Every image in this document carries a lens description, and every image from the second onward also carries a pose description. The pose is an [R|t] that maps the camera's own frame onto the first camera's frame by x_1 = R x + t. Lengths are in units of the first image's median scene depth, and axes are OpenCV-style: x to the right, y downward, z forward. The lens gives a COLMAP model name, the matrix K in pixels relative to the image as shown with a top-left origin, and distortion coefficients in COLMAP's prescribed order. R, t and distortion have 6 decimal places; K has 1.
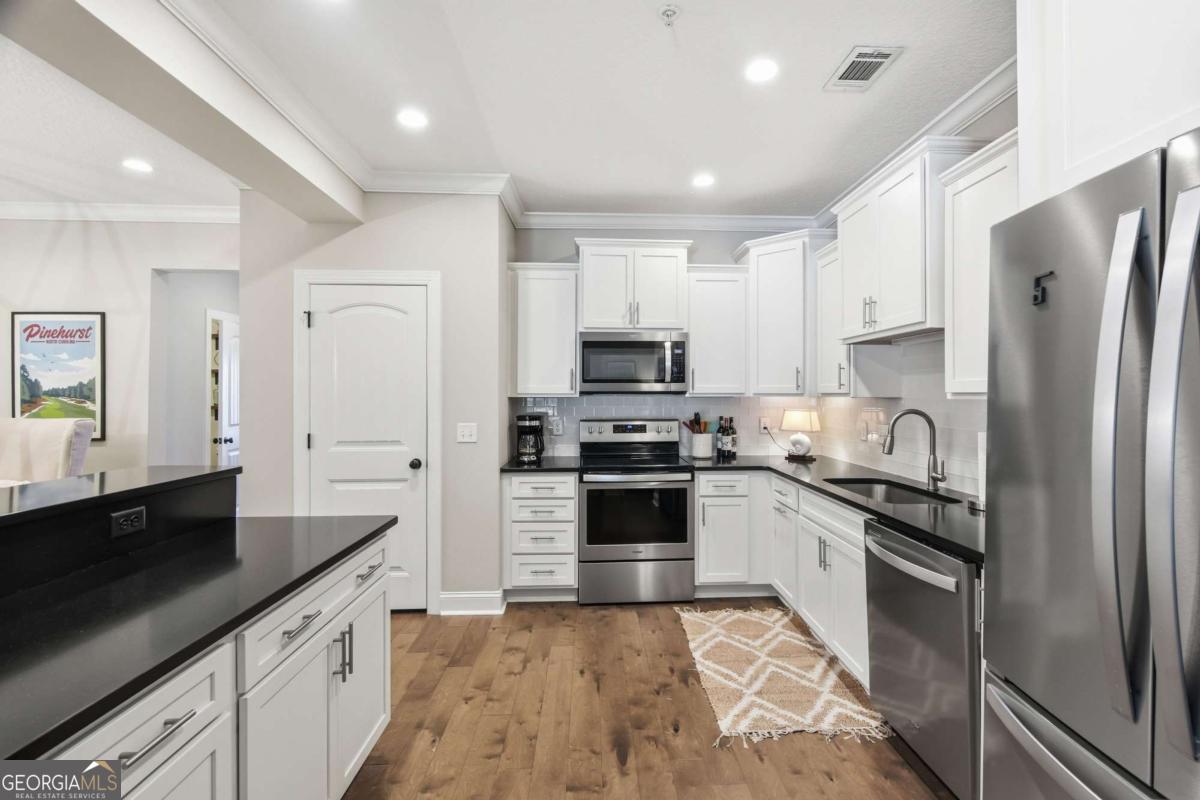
lens RADIAL K [[546.4, 0, 602.9], [0, 546.4, 390.3], [0, 0, 1]] dist [-0.001353, -0.000543]
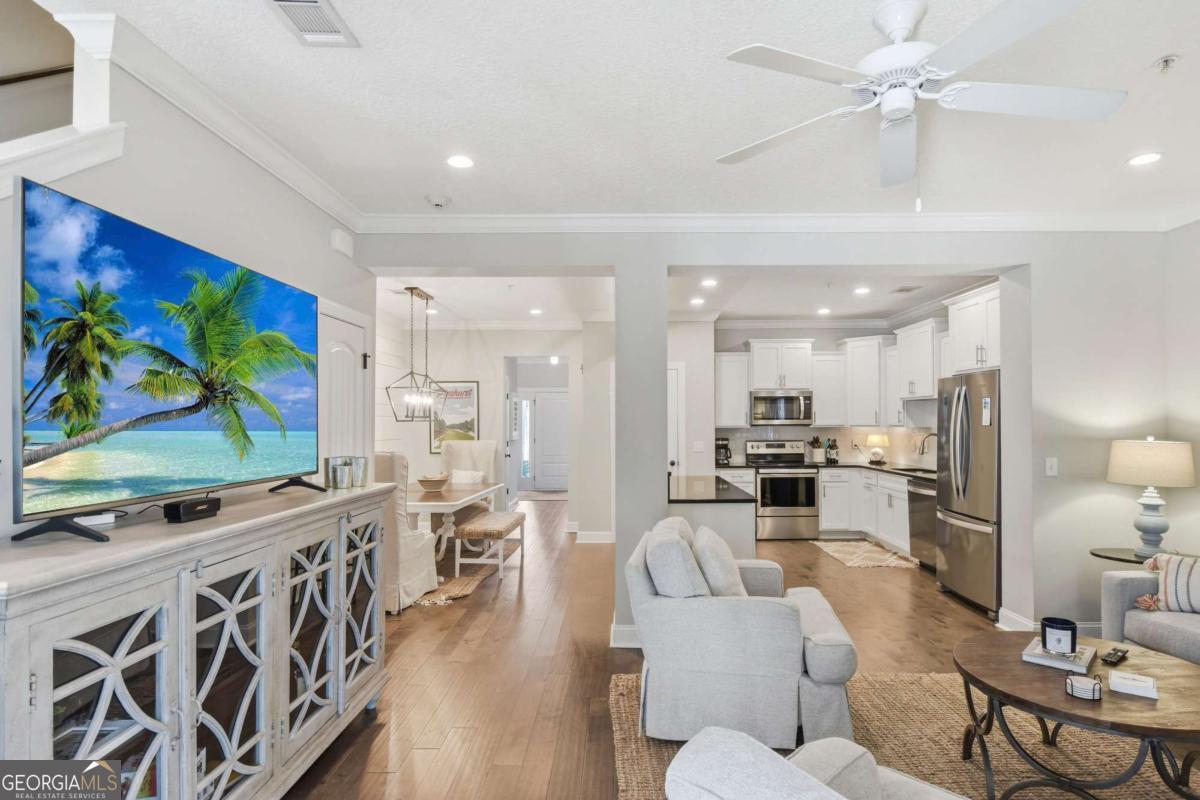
lens RADIAL K [[636.0, 0, 601.9], [0, 636.0, 415.6], [0, 0, 1]] dist [0.000099, -0.000009]
pose [[0.998810, -0.005322, -0.048488, -0.431287], [0.005233, 0.999984, -0.001969, -0.025720], [0.048497, 0.001713, 0.998822, -1.105257]]
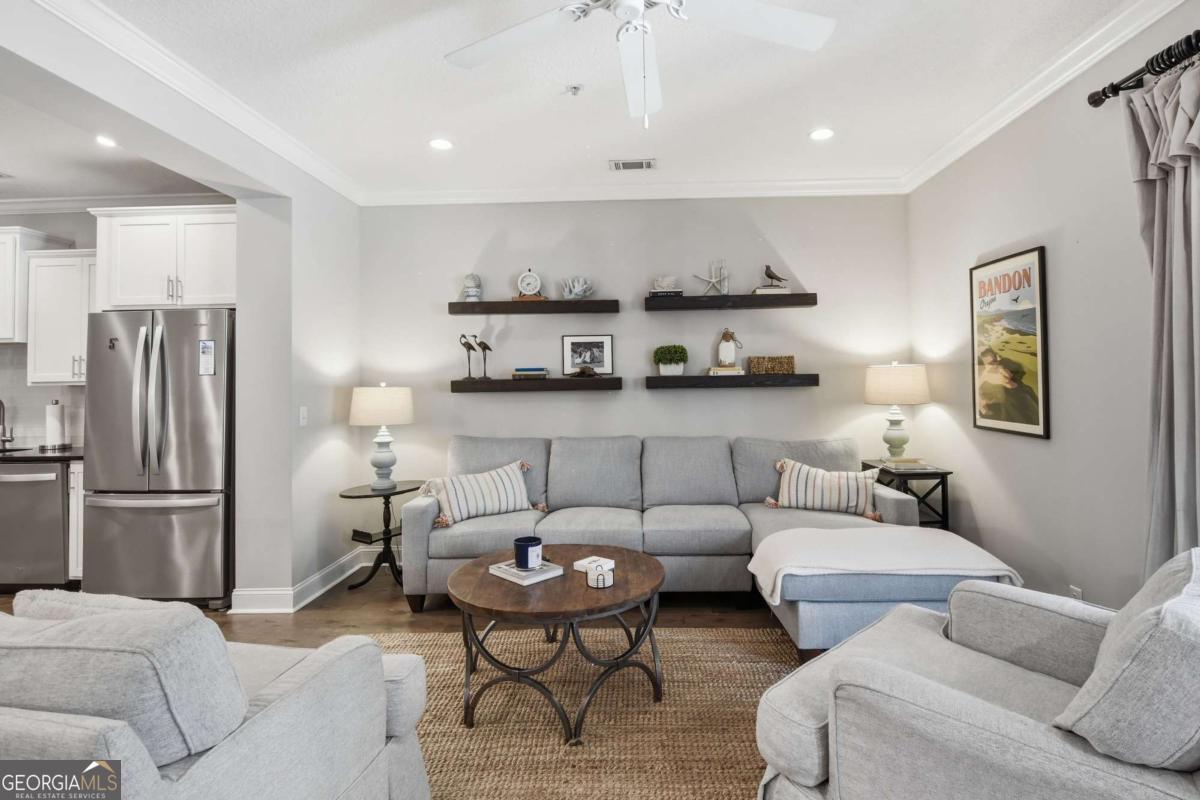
lens RADIAL K [[562.7, 0, 632.3], [0, 562.7, 367.6], [0, 0, 1]] dist [0.000390, -0.007820]
pose [[0.034163, 0.018661, 0.999242, -0.613747], [0.011262, 0.999755, -0.019055, 0.007821], [-0.999353, 0.011905, 0.033944, -0.549386]]
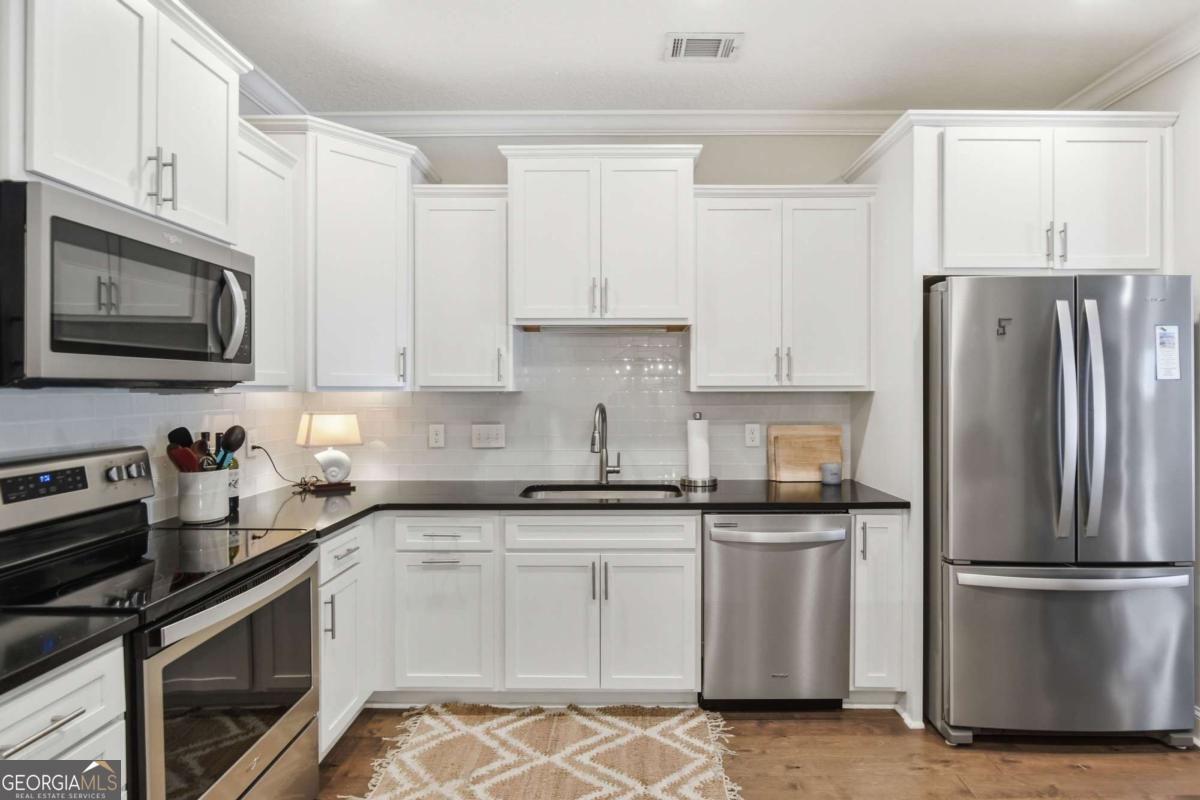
lens RADIAL K [[619.5, 0, 636.4], [0, 619.5, 396.7], [0, 0, 1]] dist [-0.003761, -0.001024]
pose [[0.021820, -0.011825, 0.999692, -0.375592], [-0.005242, 0.999915, 0.011942, 0.007227], [-0.999748, -0.005501, 0.021756, 0.660407]]
